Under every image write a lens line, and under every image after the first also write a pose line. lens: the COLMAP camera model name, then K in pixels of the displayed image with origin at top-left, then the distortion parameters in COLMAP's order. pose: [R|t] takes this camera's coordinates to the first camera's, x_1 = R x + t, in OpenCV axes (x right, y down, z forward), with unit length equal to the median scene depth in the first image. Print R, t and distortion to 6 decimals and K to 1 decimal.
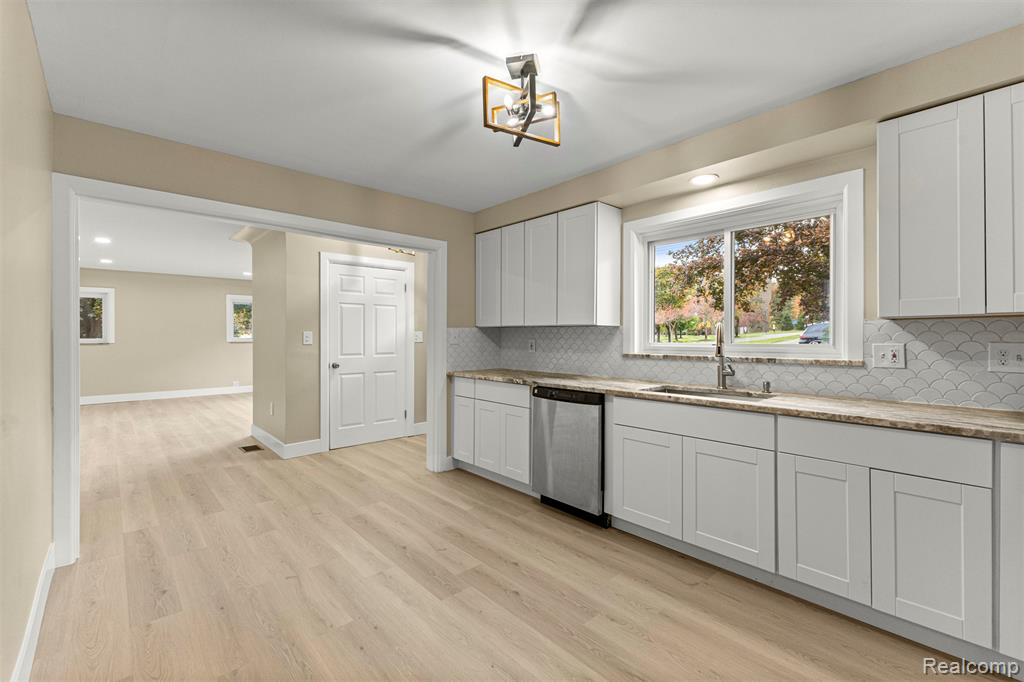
lens RADIAL K [[438.2, 0, 513.7], [0, 438.2, 339.0], [0, 0, 1]] dist [0.002907, 0.000144]
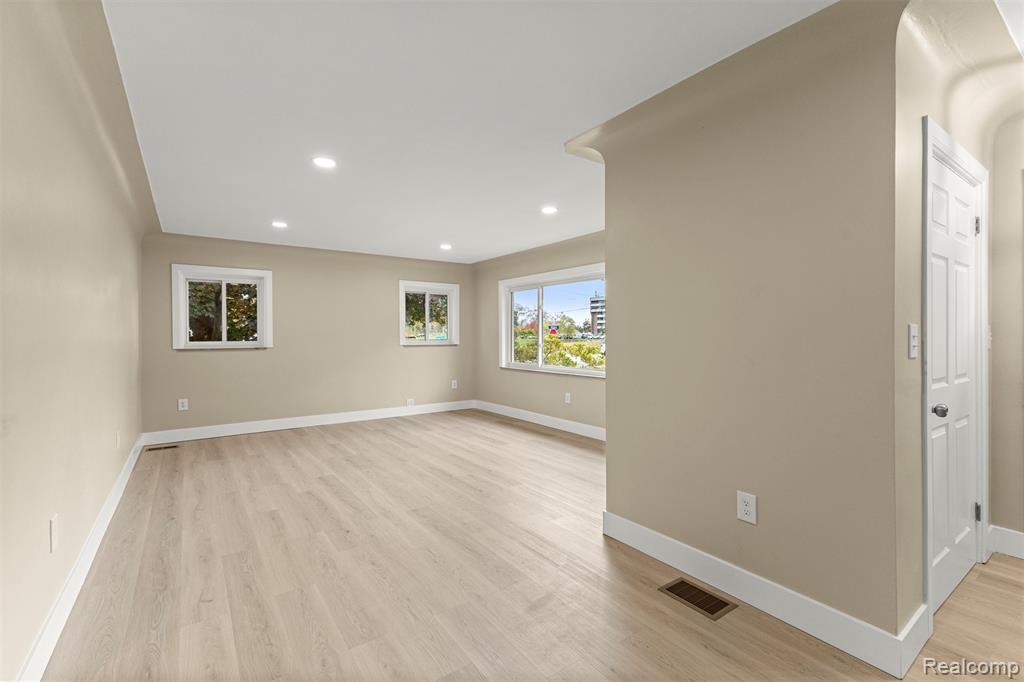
lens RADIAL K [[452.1, 0, 513.3], [0, 452.1, 338.9], [0, 0, 1]] dist [0.014365, 0.000125]
pose [[0.992312, -0.003437, -0.123713, -1.237614], [0.003423, 0.999994, -0.000319, -0.008181], [0.123713, -0.000107, 0.992318, 0.912266]]
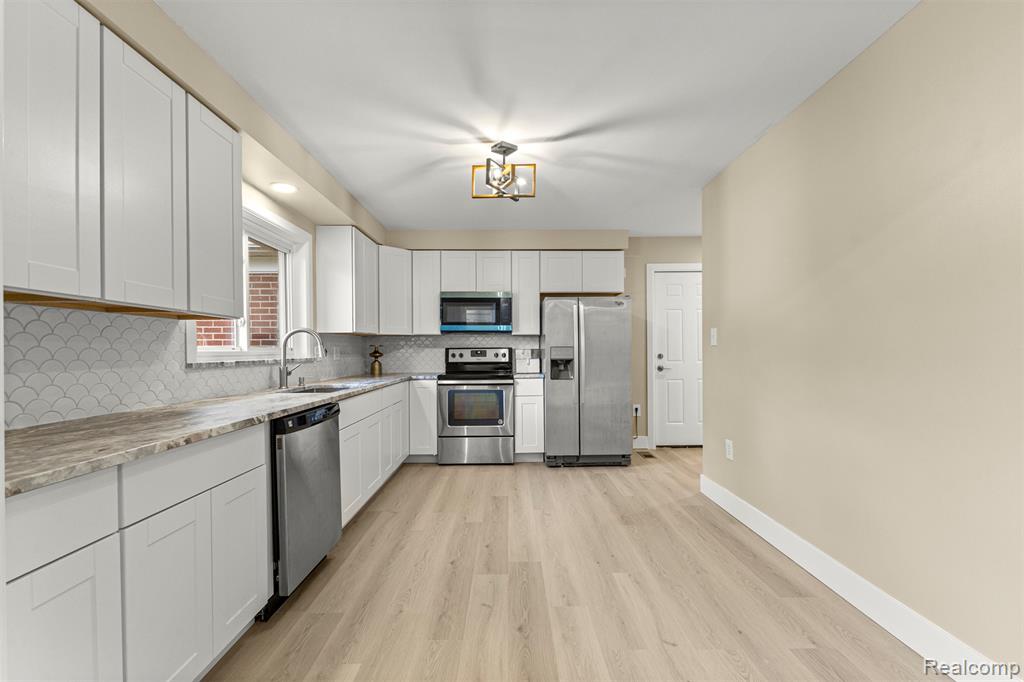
lens RADIAL K [[445.9, 0, 514.9], [0, 445.9, 349.6], [0, 0, 1]] dist [0.001880, 0.000109]
pose [[-0.748179, 0.007191, 0.663457, -0.660010], [0.011521, 0.999931, 0.002155, 0.021281], [-0.663396, 0.009256, -0.748211, 1.404698]]
